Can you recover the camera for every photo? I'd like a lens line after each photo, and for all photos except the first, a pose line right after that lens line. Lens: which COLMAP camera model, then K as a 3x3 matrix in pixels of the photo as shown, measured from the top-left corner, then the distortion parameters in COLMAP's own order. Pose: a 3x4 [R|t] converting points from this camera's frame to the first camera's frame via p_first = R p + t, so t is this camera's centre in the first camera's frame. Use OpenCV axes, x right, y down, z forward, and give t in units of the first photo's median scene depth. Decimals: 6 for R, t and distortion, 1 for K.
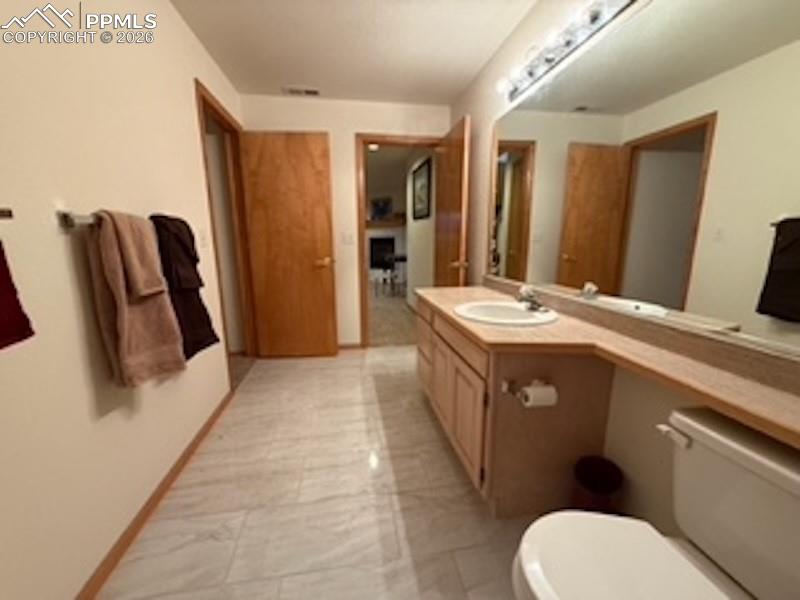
lens RADIAL K [[323.4, 0, 397.6], [0, 323.4, 299.4], [0, 0, 1]] dist [0.000558, 0.000227]
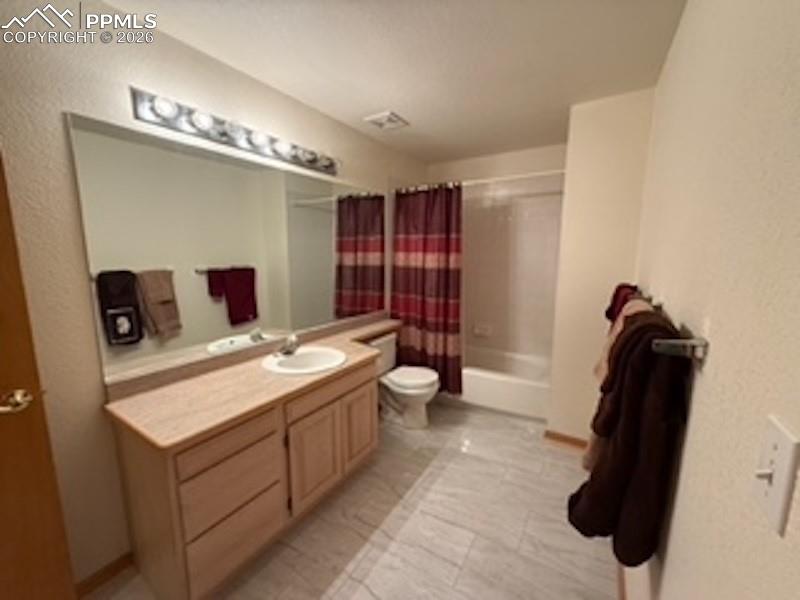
lens RADIAL K [[323.4, 0, 397.6], [0, 323.4, 299.4], [0, 0, 1]] dist [0.000558, 0.000227]
pose [[-0.748130, -0.091839, 0.657166, -0.767397], [0.128189, 0.951716, 0.278936, -0.510405], [-0.651052, 0.292922, -0.700234, 1.715030]]
